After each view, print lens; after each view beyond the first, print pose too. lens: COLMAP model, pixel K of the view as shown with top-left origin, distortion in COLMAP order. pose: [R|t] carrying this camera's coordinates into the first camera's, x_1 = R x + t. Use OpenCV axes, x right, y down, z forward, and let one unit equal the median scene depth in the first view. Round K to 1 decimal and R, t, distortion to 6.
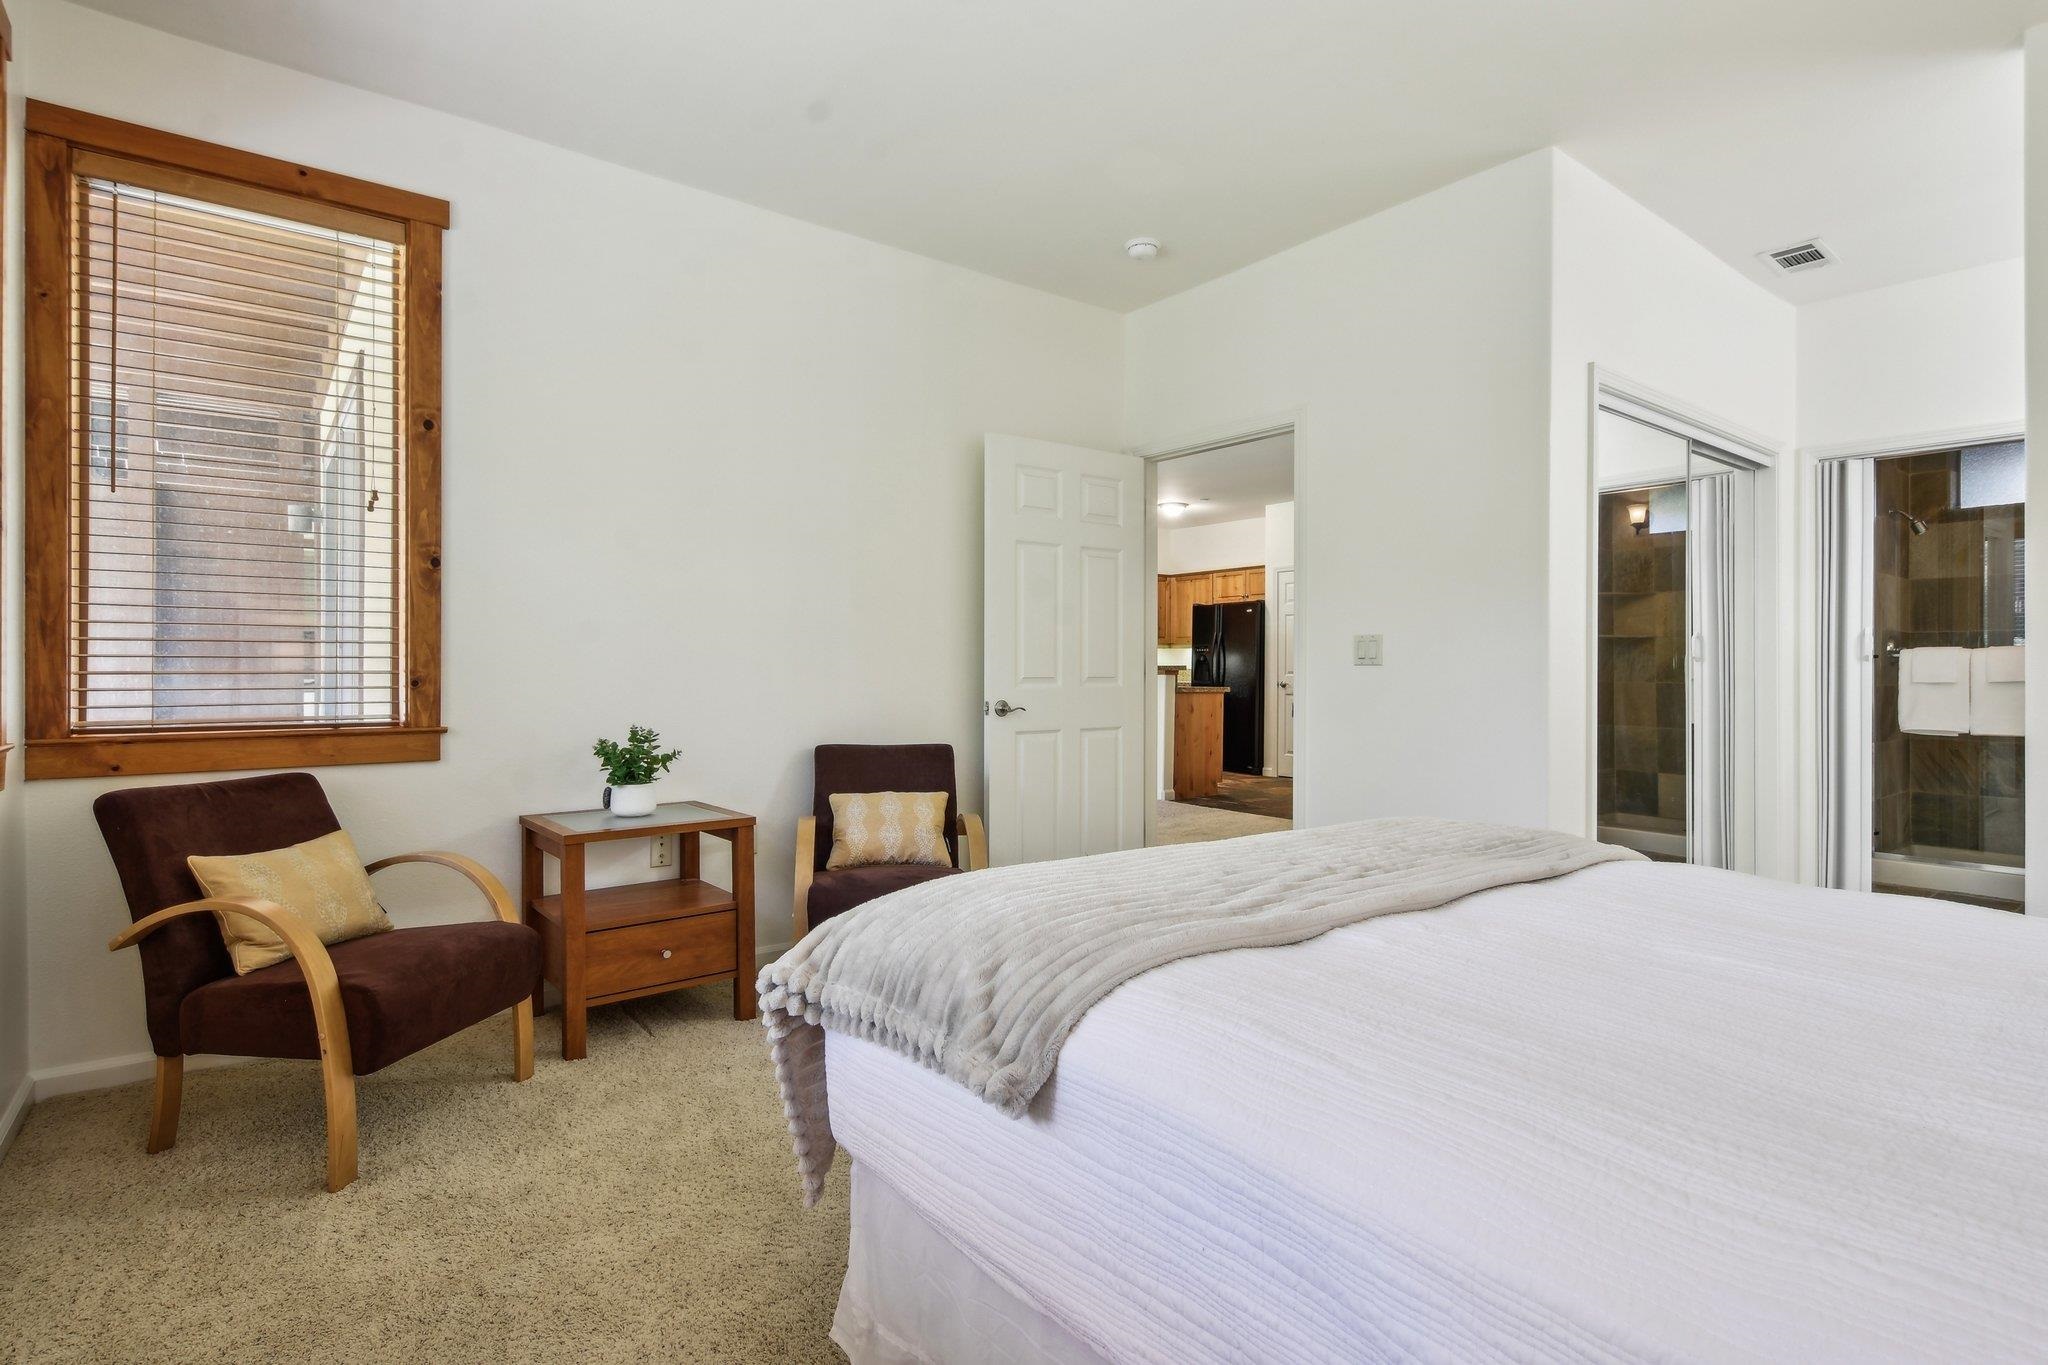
lens RADIAL K [[1009.9, 0, 1015.4], [0, 1009.9, 666.7], [0, 0, 1]] dist [-0.000312, -0.000908]
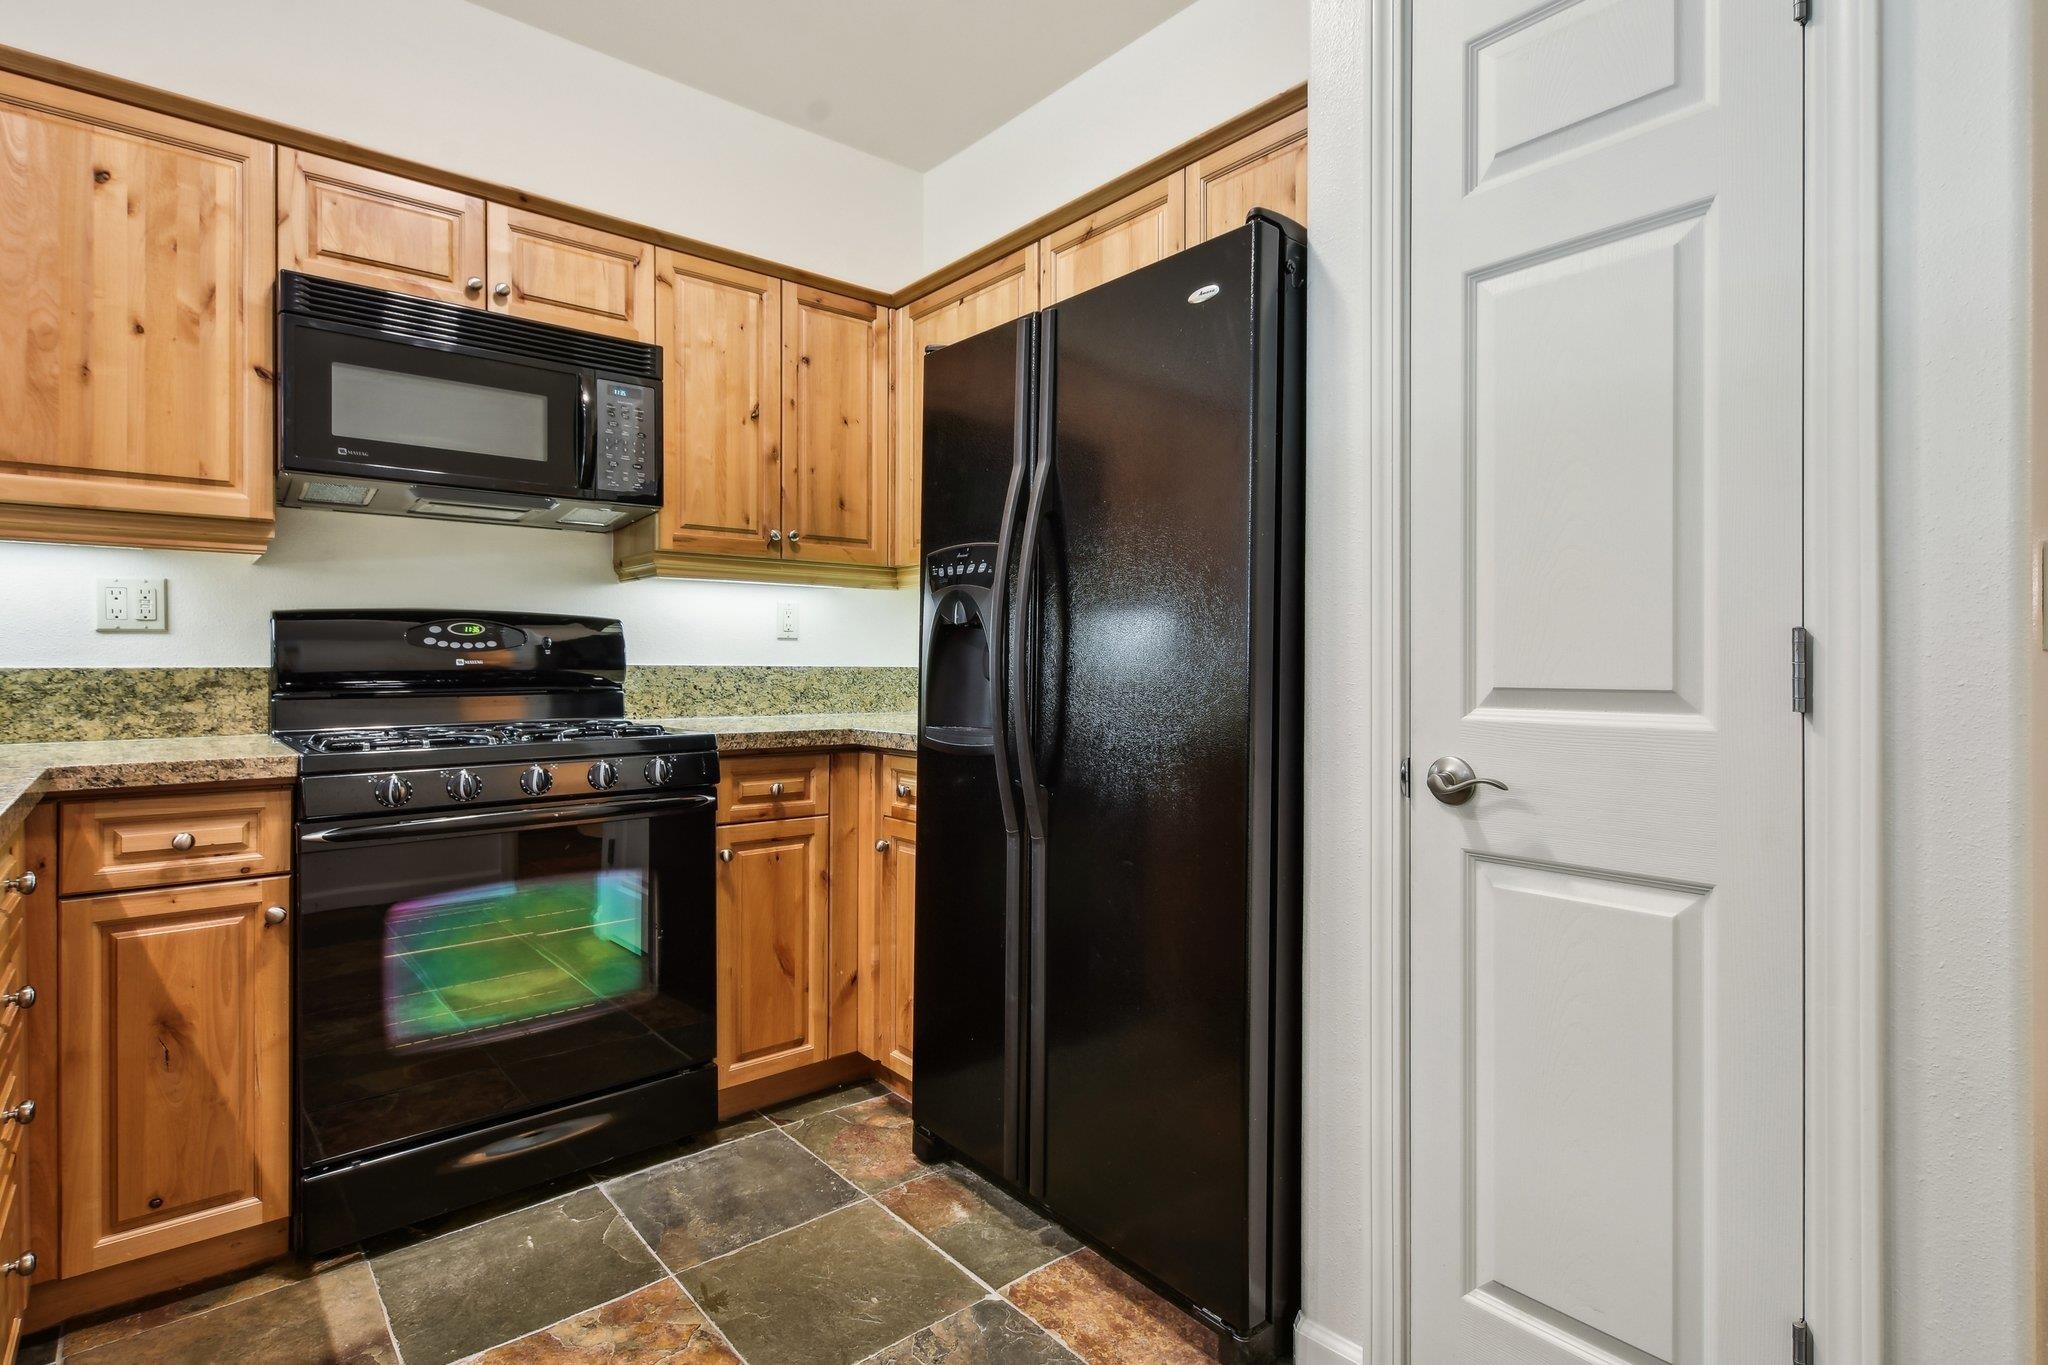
lens RADIAL K [[1009.9, 0, 1015.4], [0, 1009.9, 666.7], [0, 0, 1]] dist [-0.000312, -0.000908]
pose [[0.998486, -0.004308, 0.054842, 0.196921], [0.004104, 0.999984, 0.003845, 0.000851], [-0.054858, -0.003614, 0.998488, 0.858967]]
